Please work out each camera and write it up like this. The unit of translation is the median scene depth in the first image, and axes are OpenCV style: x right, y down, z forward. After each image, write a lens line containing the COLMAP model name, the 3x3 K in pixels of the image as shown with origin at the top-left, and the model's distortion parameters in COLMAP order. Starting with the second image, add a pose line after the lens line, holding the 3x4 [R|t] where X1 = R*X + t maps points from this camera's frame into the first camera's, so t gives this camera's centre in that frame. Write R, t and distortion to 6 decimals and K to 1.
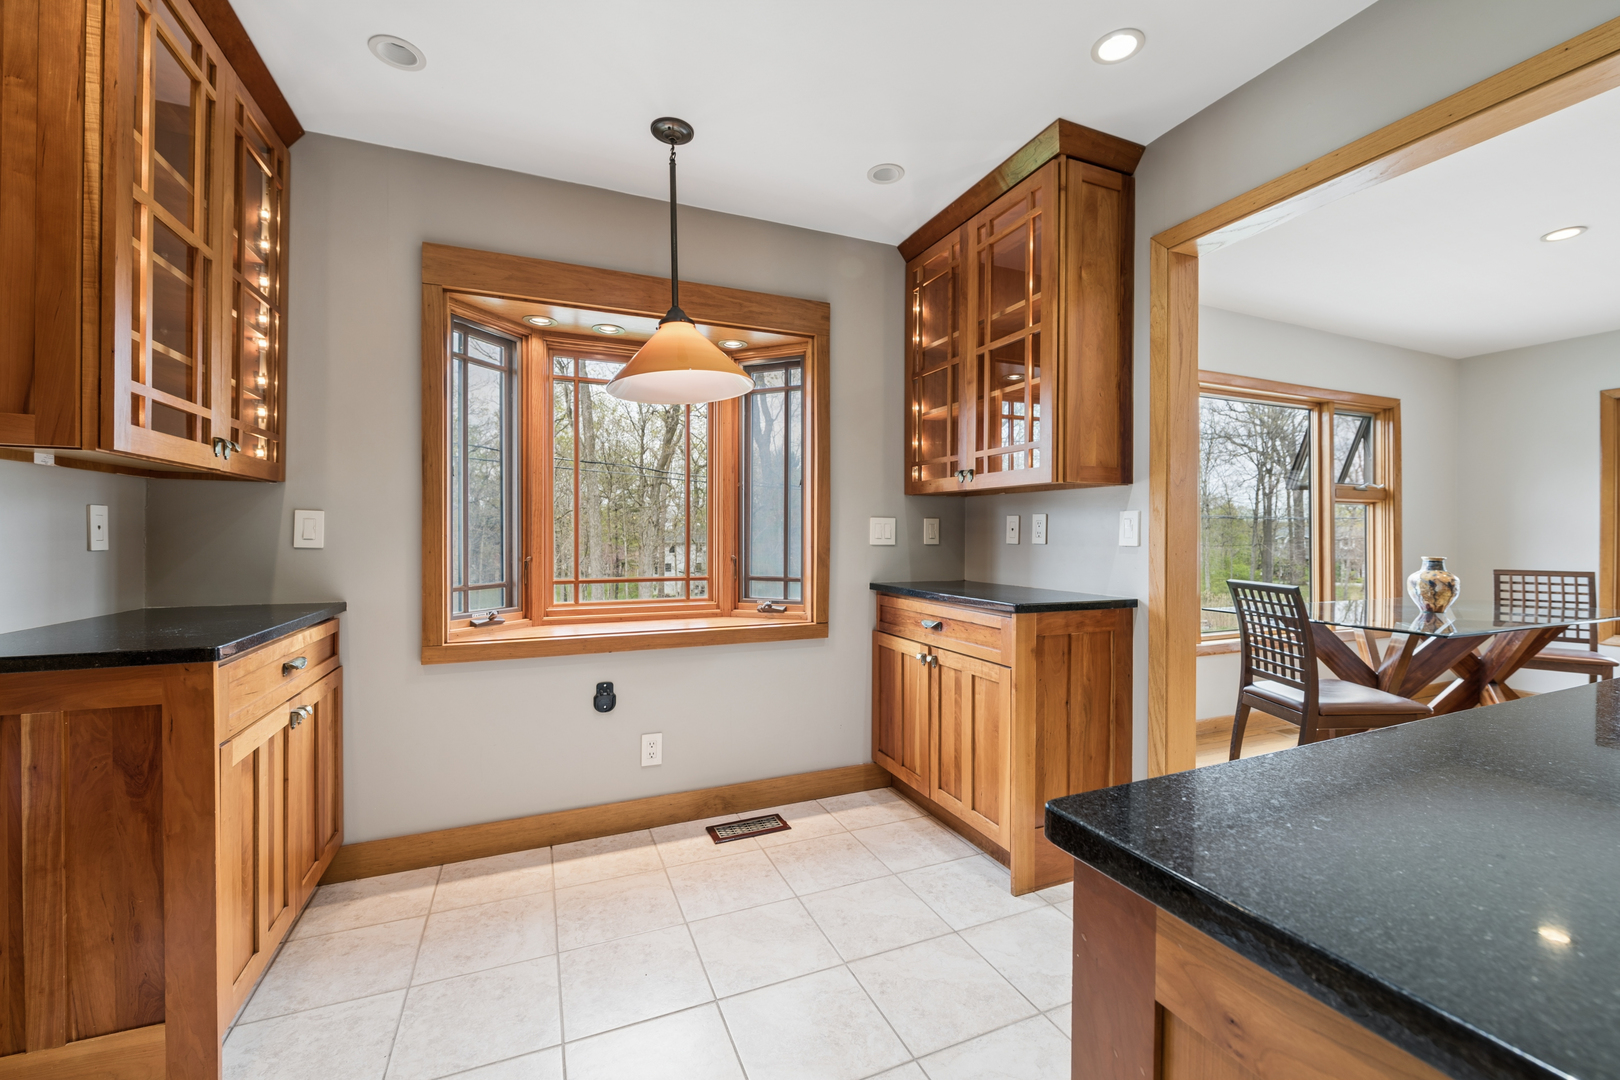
lens RADIAL K [[661.3, 0, 813.3], [0, 661.3, 532.3], [0, 0, 1]] dist [0.014975, -0.000067]
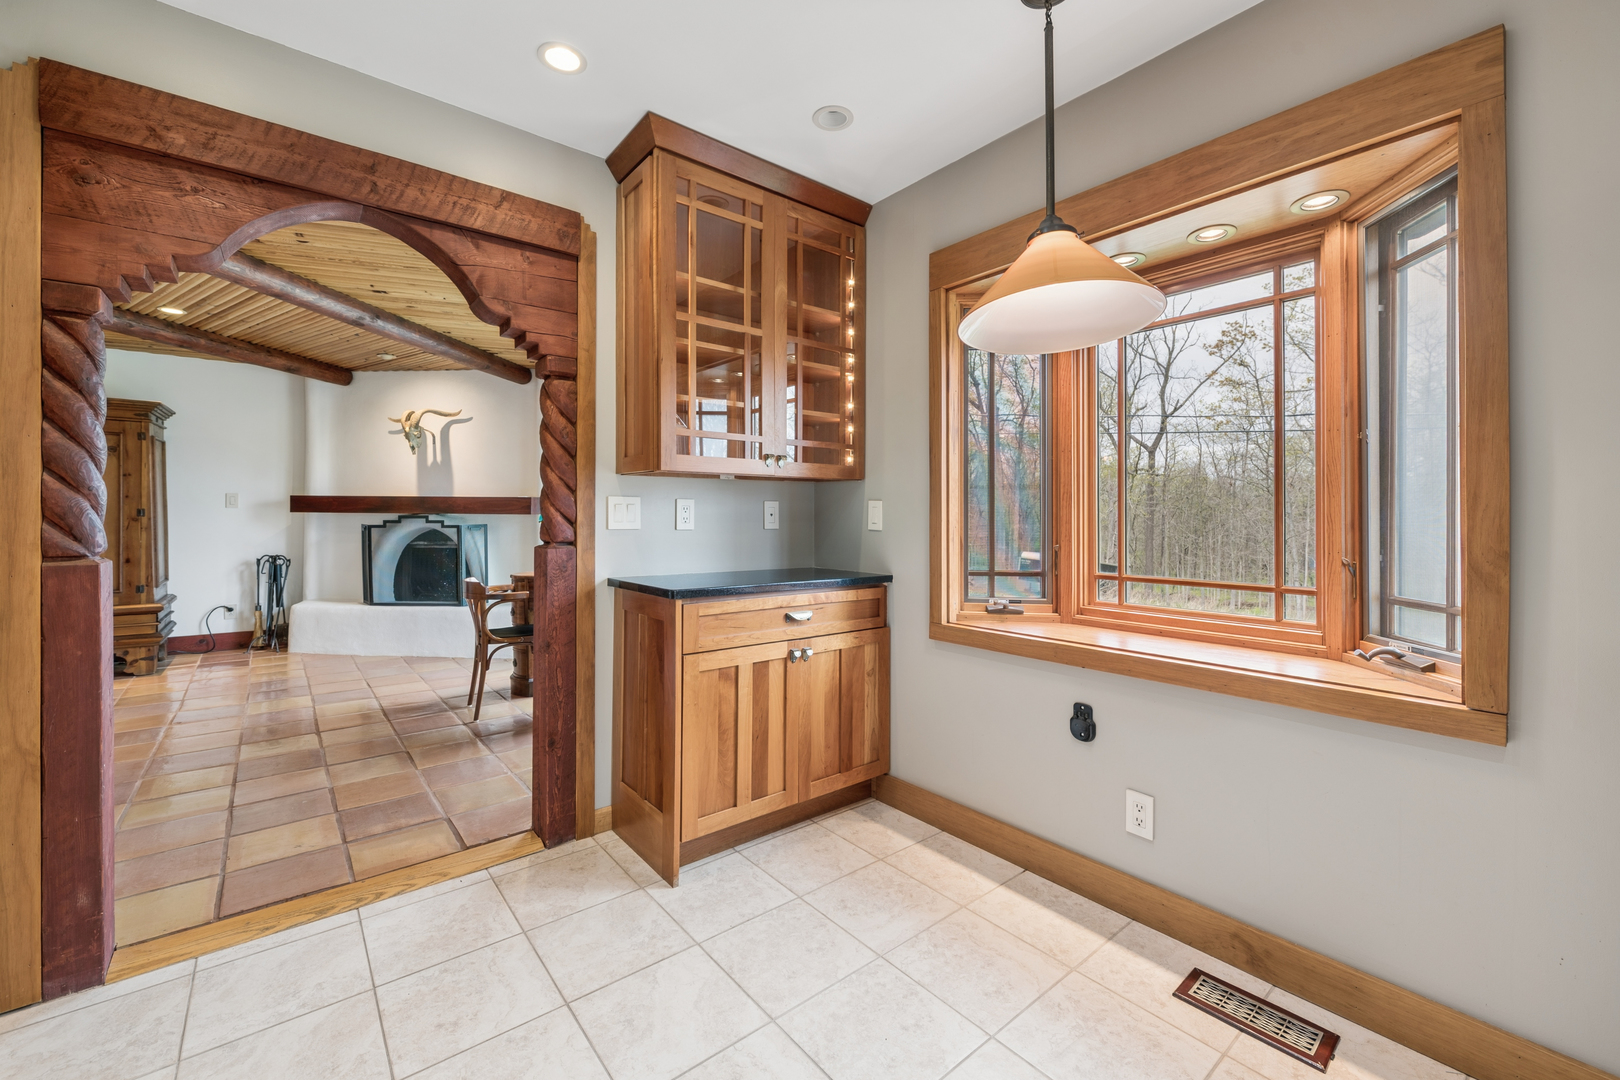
lens RADIAL K [[668.7, 0, 839.2], [0, 668.7, 513.3], [0, 0, 1]] dist [0.001159, -0.000138]
pose [[0.293549, -0.006624, -0.955921, 0.395805], [-0.001674, 0.999971, -0.007443, 0.000618], [0.955943, 0.003785, 0.293529, 0.498612]]
